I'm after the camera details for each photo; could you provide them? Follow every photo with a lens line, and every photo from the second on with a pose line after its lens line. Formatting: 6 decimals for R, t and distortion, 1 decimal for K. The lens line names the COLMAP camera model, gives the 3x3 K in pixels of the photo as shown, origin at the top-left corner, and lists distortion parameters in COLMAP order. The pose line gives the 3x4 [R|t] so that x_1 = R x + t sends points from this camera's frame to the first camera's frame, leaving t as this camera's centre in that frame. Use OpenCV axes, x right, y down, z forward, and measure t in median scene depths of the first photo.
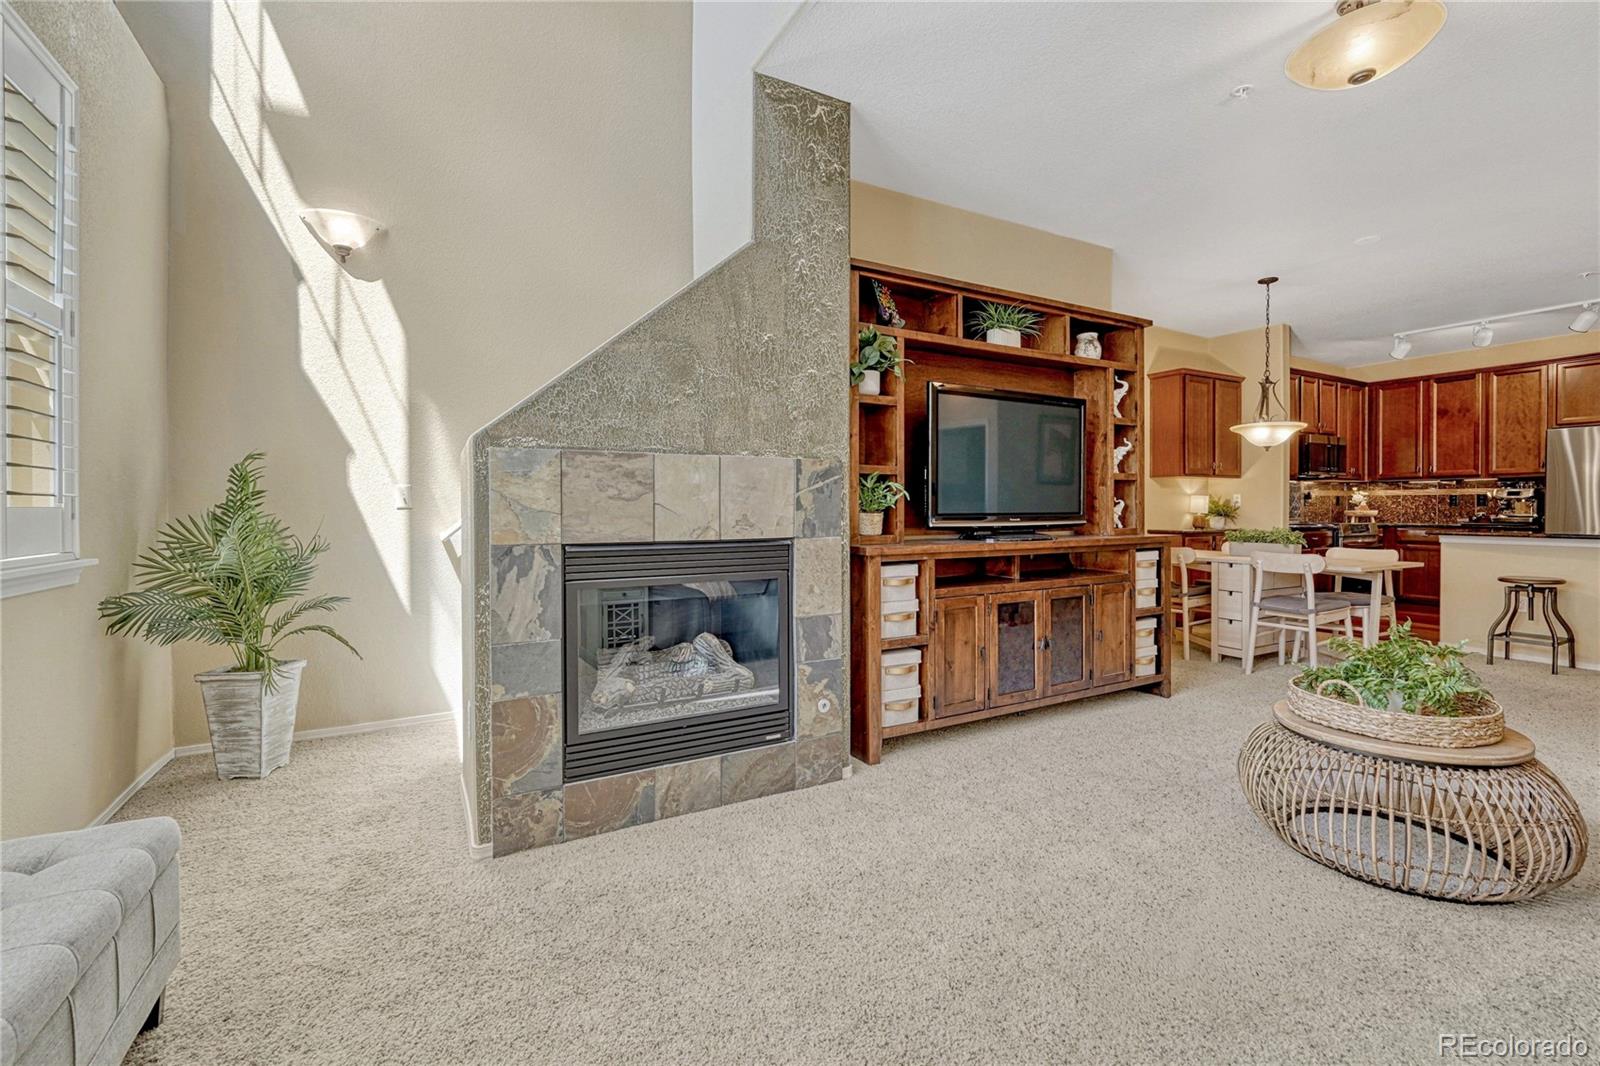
lens RADIAL K [[667.2, 0, 801.9], [0, 667.2, 513.8], [0, 0, 1]] dist [-0.011080, 0.001151]
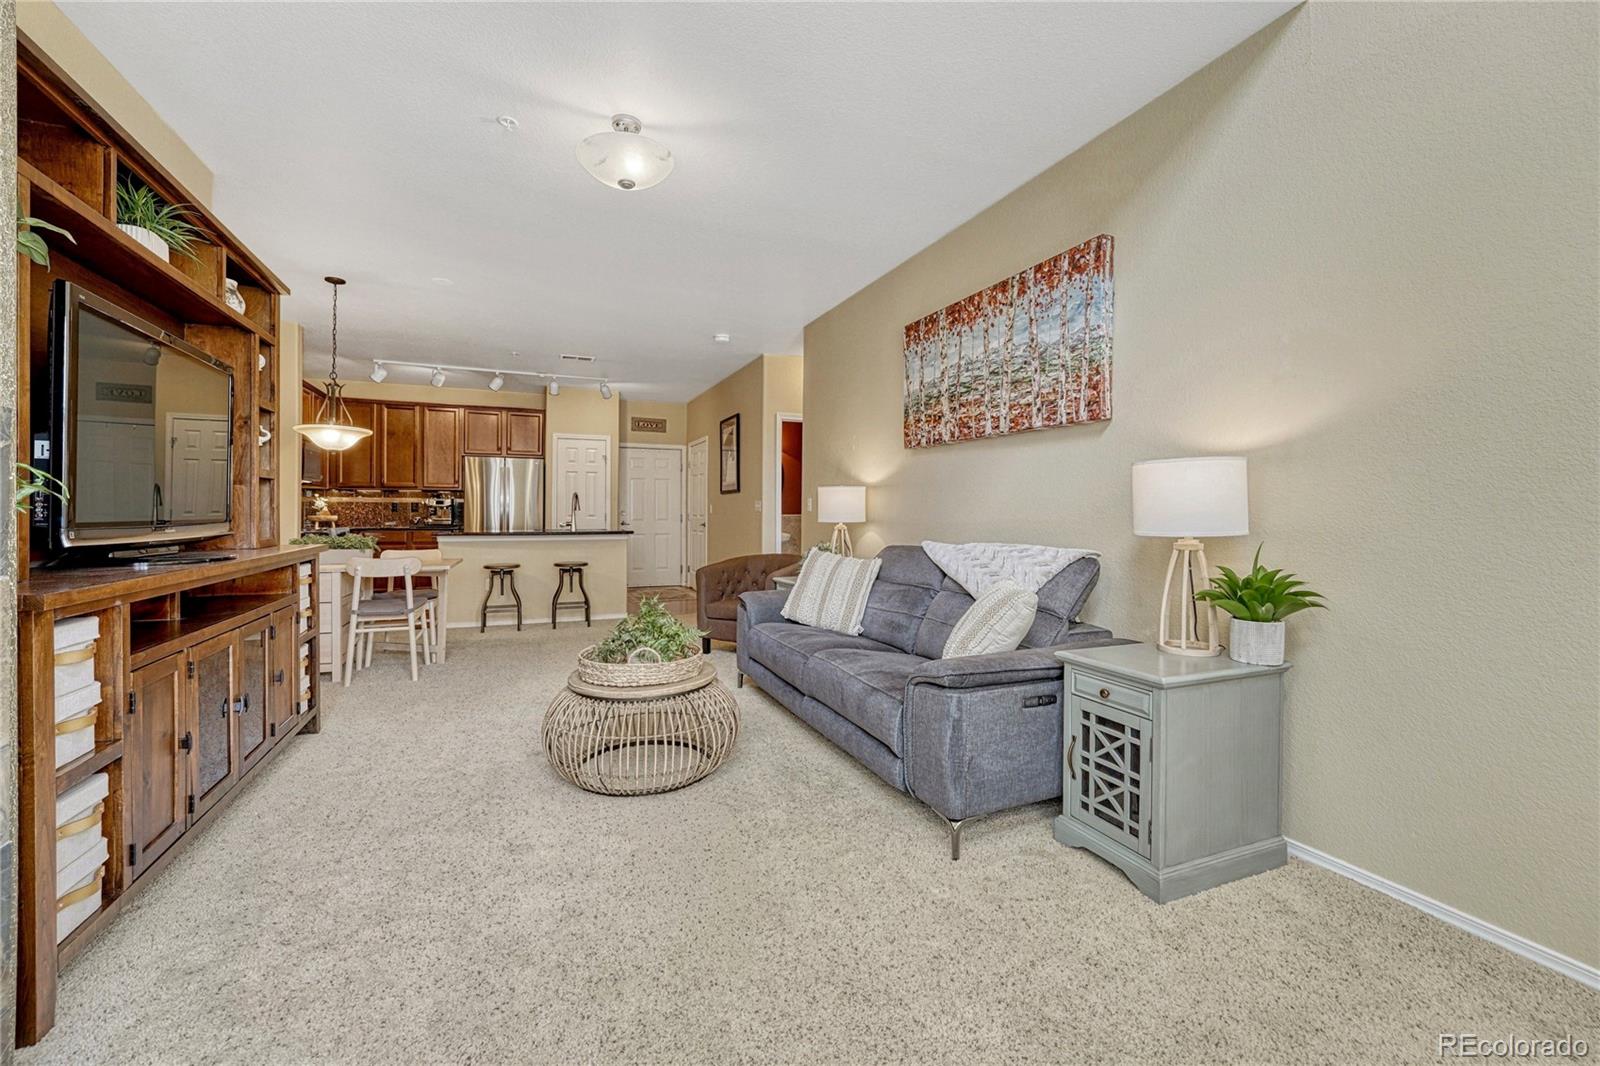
lens RADIAL K [[667.2, 0, 780.4], [0, 667.2, 510.6], [0, 0, 1]] dist [-0.011080, 0.001151]
pose [[0.121593, 0.006724, 0.992557, -0.258815], [0.005690, 0.999956, -0.007471, -0.002512], [-0.992564, 0.006556, 0.121550, 0.332707]]
